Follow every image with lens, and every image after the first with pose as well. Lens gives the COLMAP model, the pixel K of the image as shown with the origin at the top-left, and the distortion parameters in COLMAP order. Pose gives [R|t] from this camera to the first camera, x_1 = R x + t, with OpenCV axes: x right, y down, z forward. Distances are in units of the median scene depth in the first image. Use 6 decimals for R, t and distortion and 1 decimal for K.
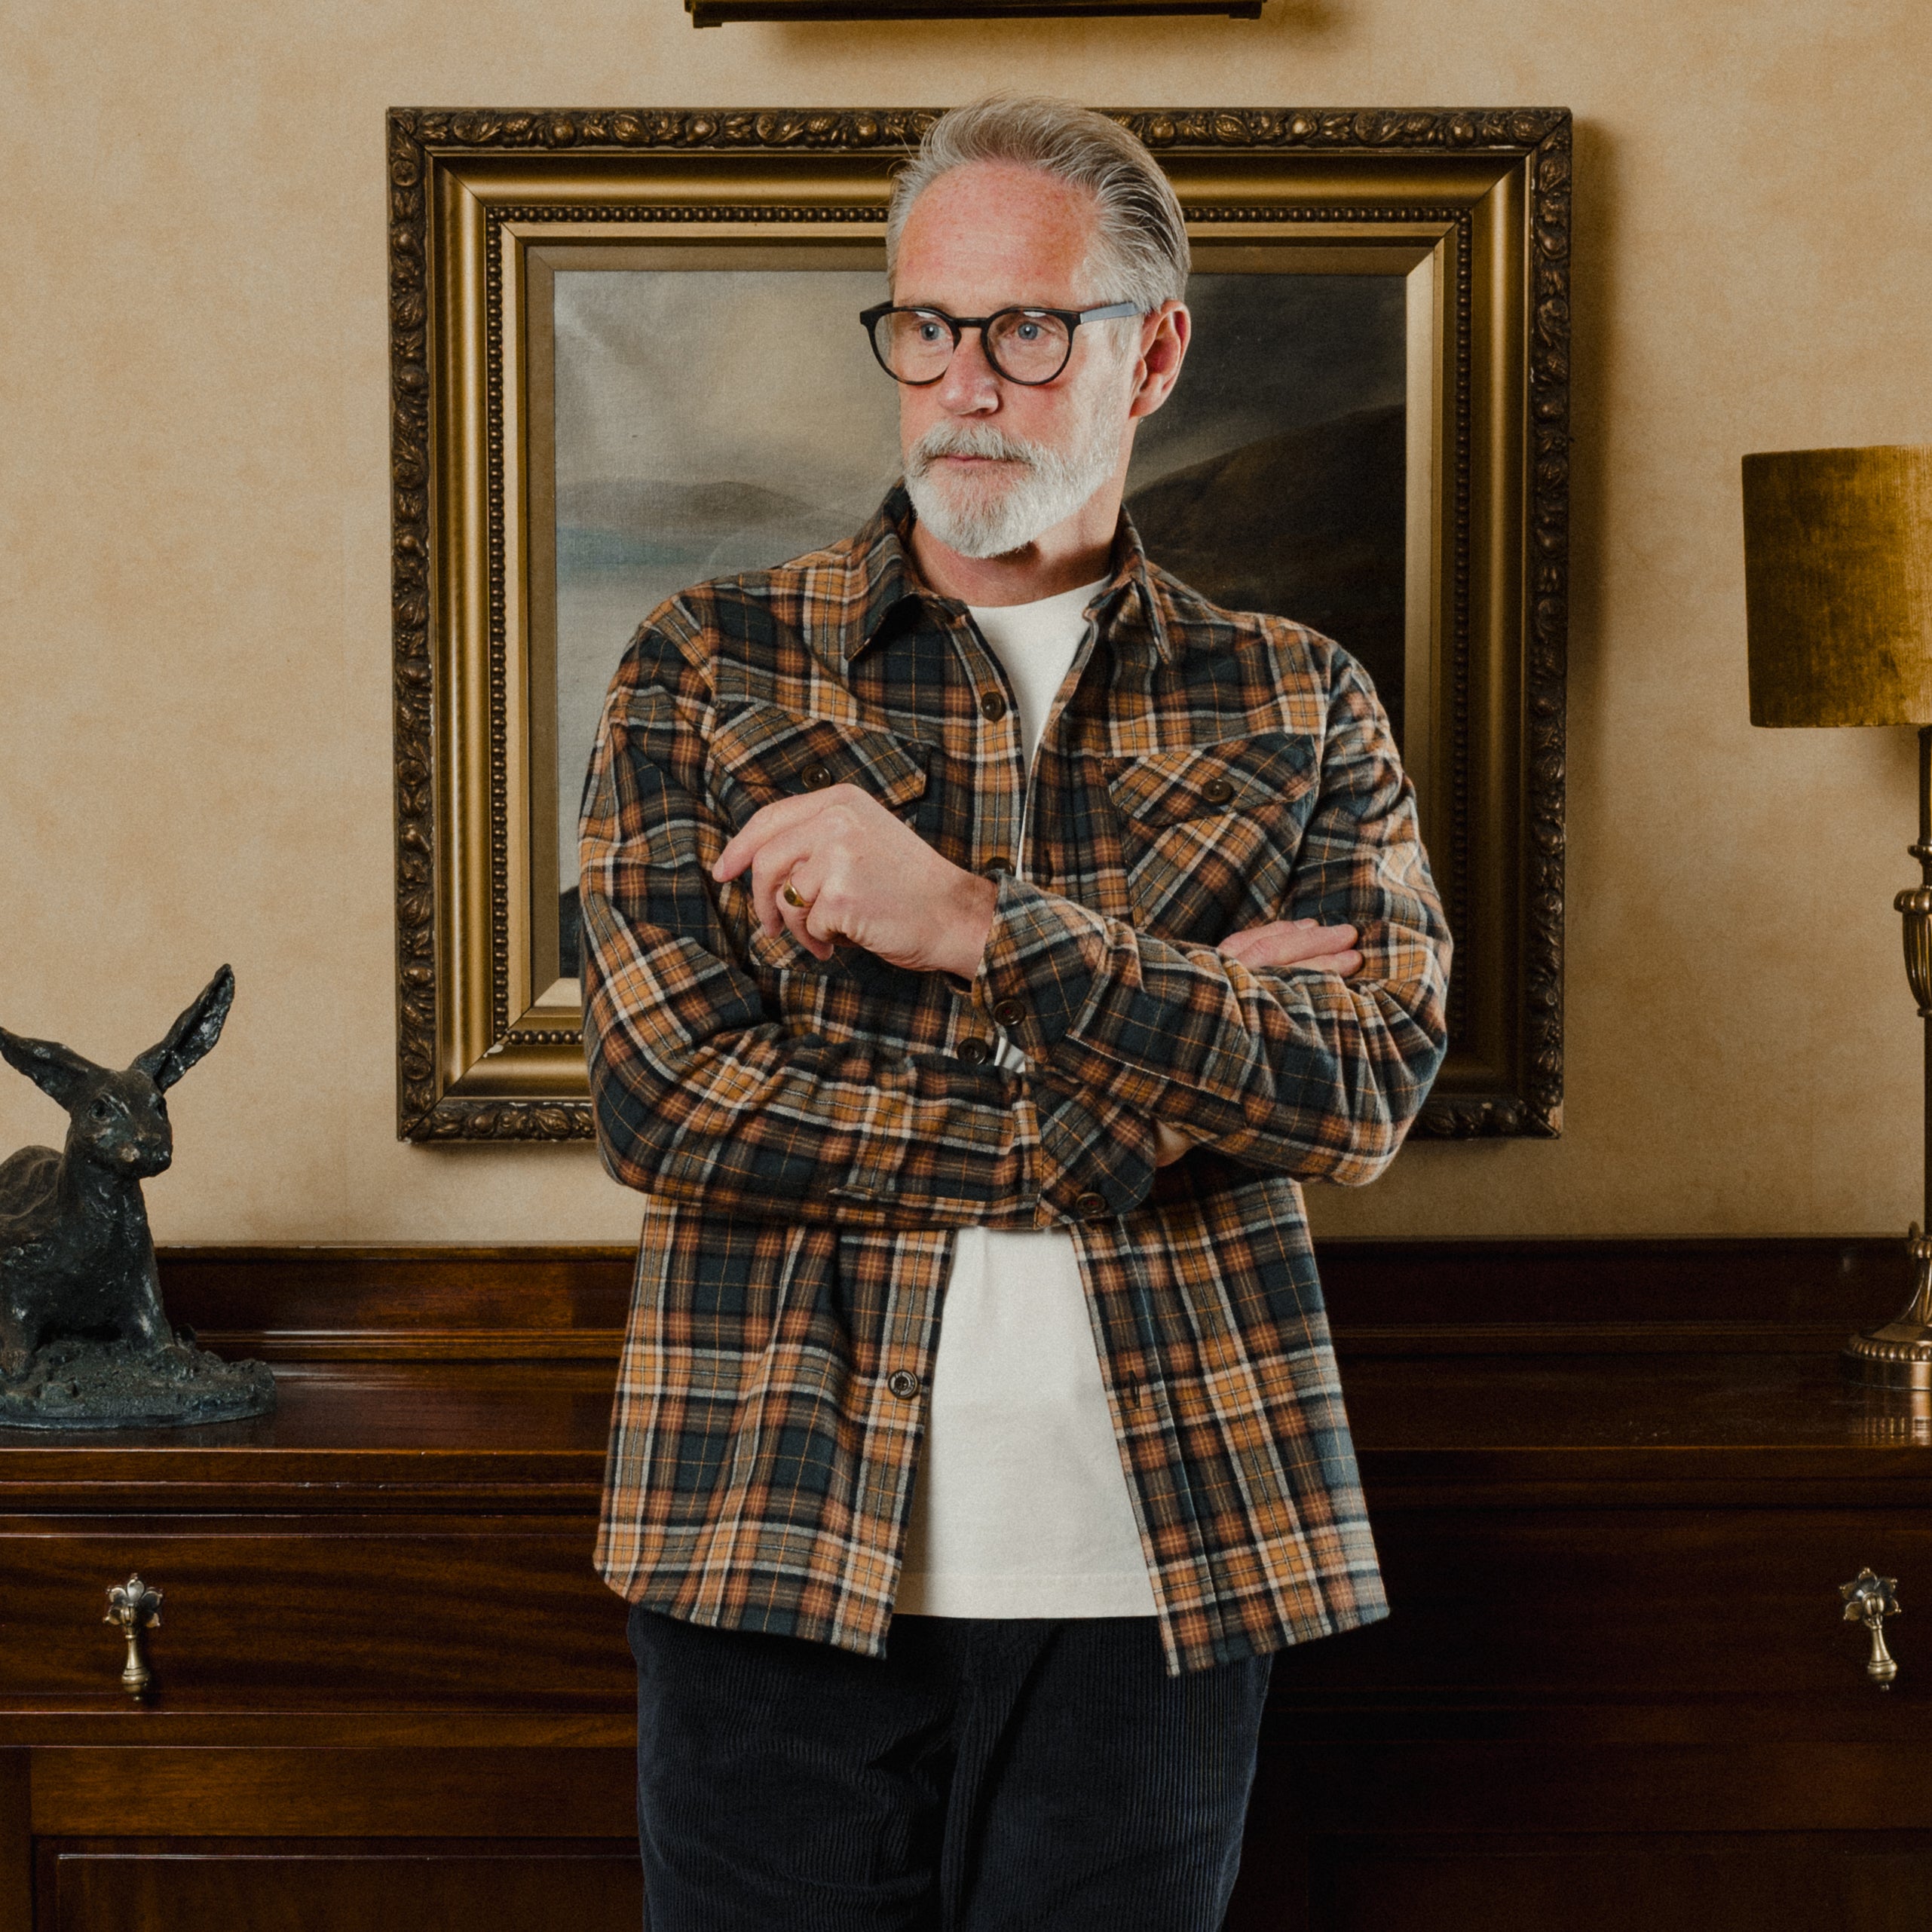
lens RADIAL K [[5522.4, 0, 929.7], [0, 5522.4, 887.7], [0, 0, 1]] dist [0.024513, 0.000000]
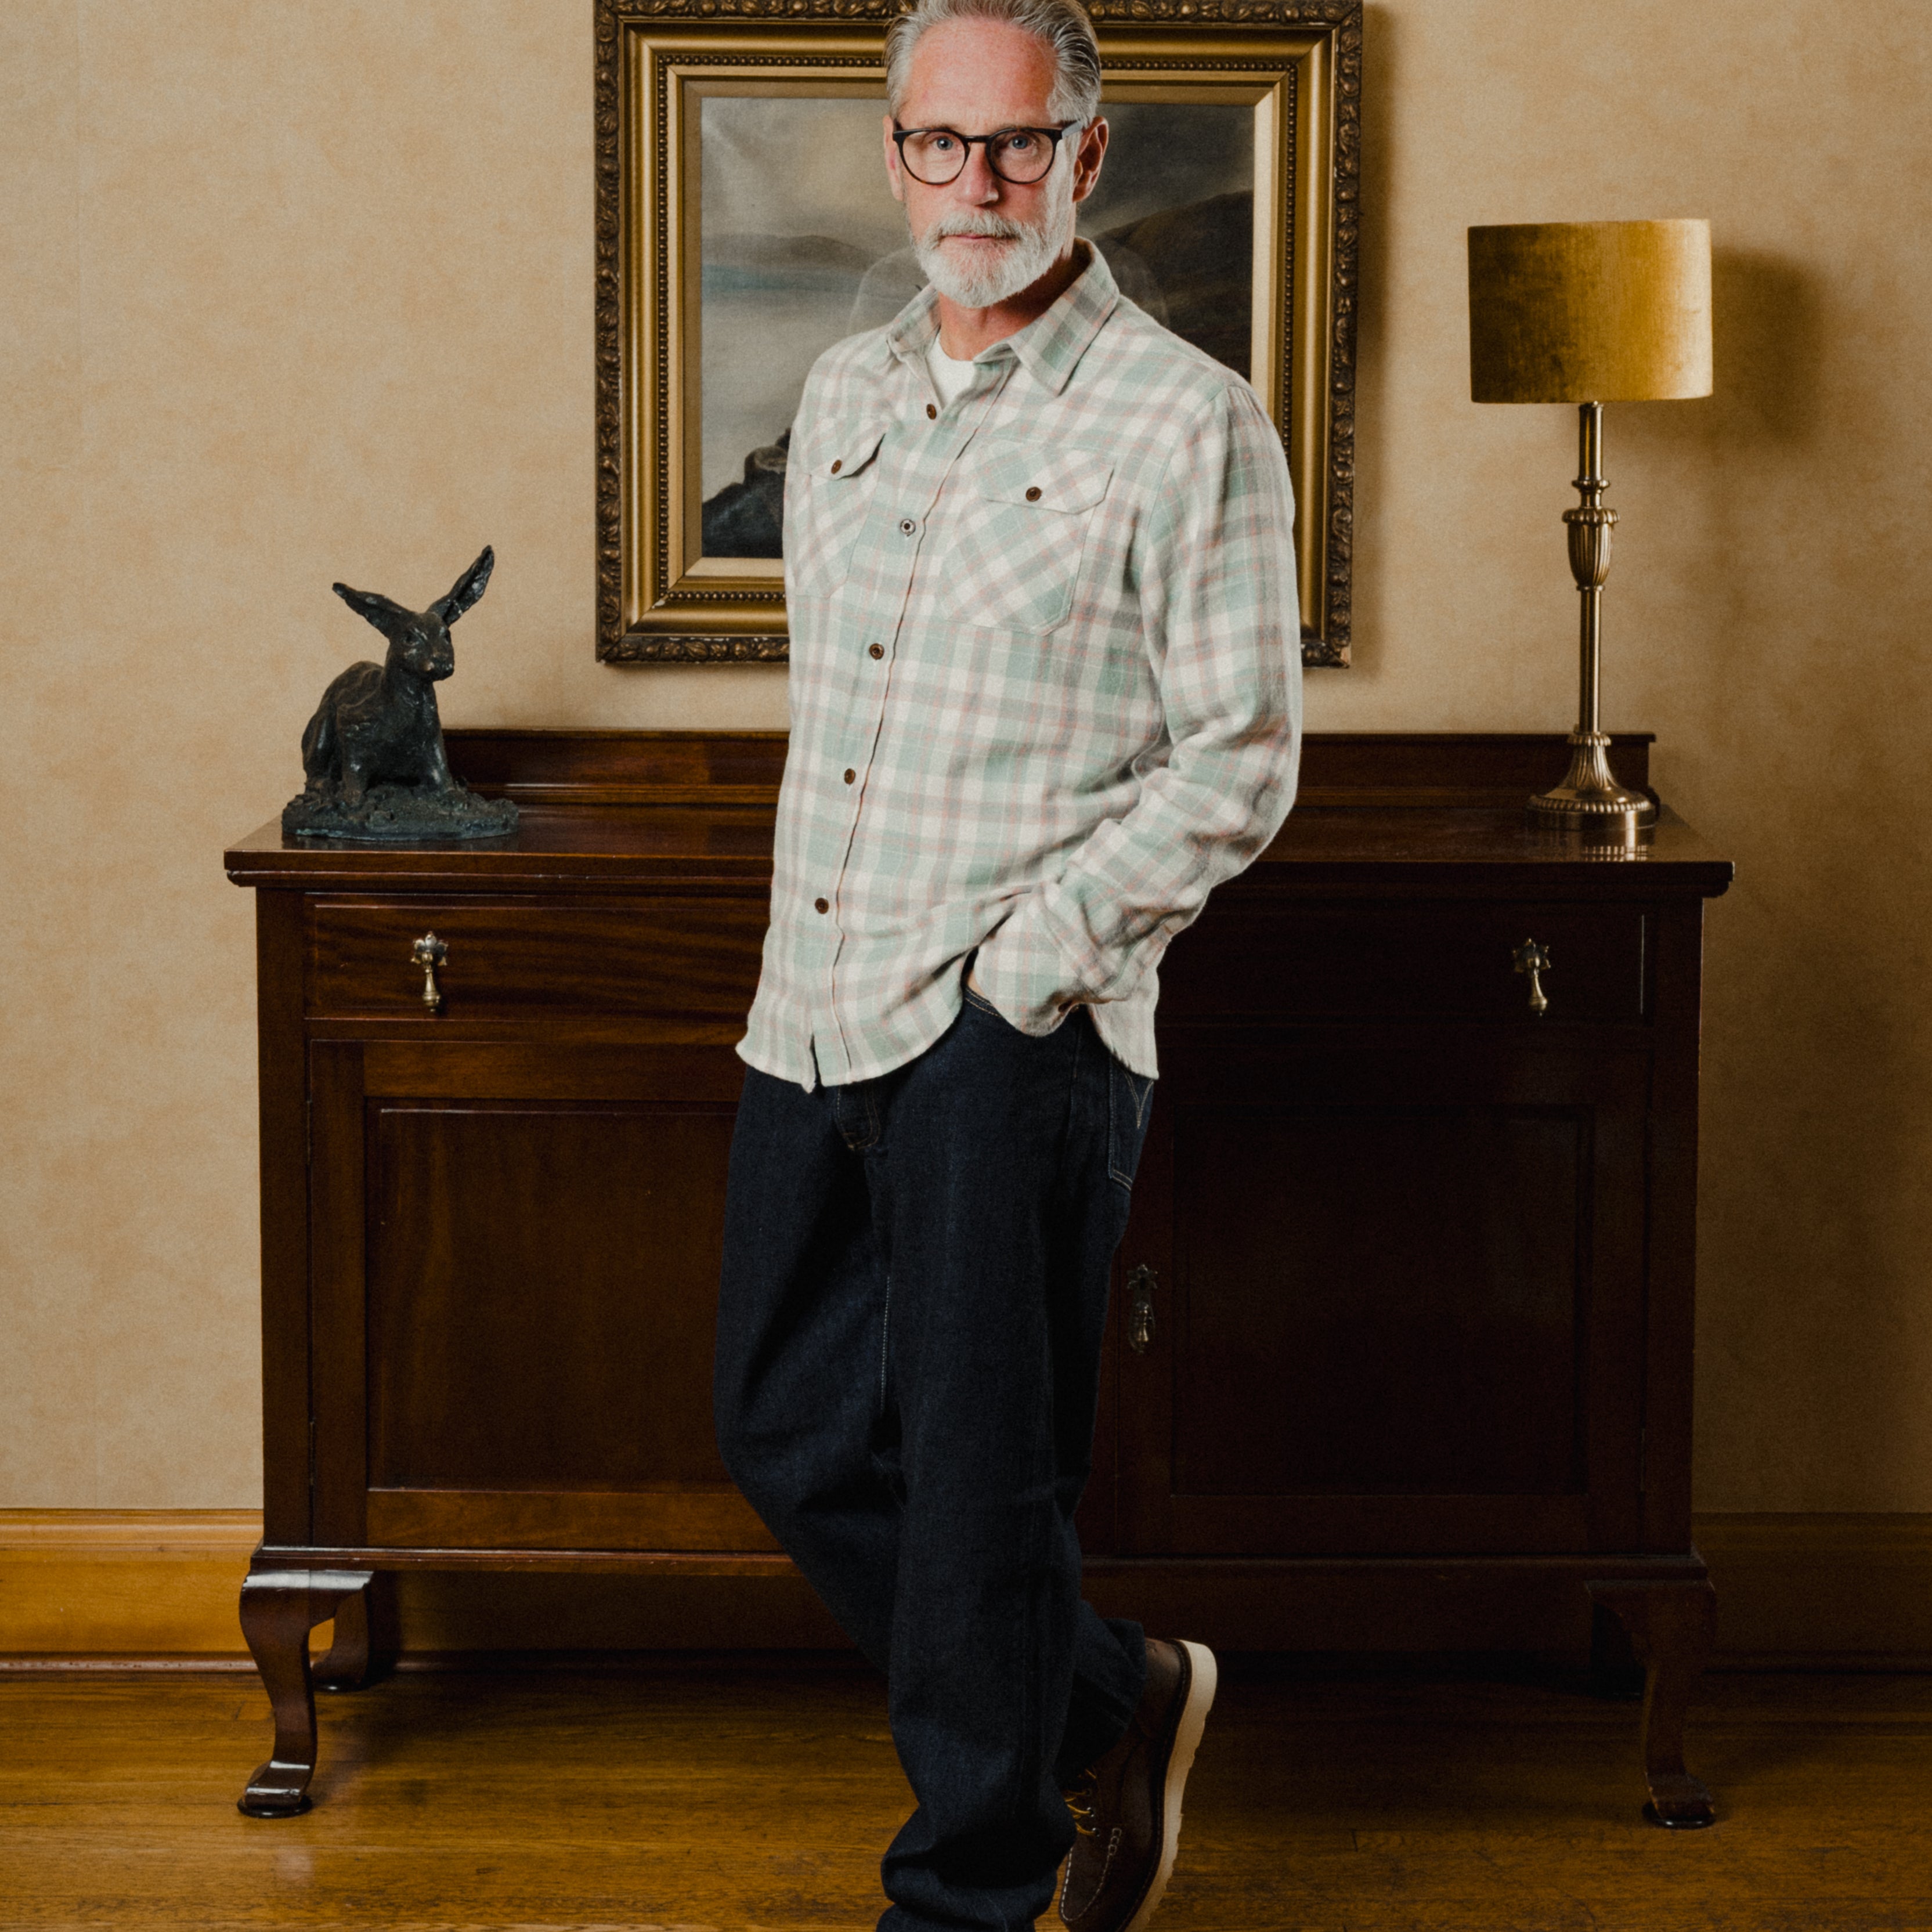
lens RADIAL K [[5522.4, 0, 1046.0], [0, 5522.4, 769.4], [0, 0, 1]] dist [0.024513, 0.000000]
pose [[0.999916, 0.010039, 0.008155, 0.017430], [-0.010387, 0.998986, 0.043802, 0.007017], [-0.007707, -0.043883, 0.999007, -0.548796]]
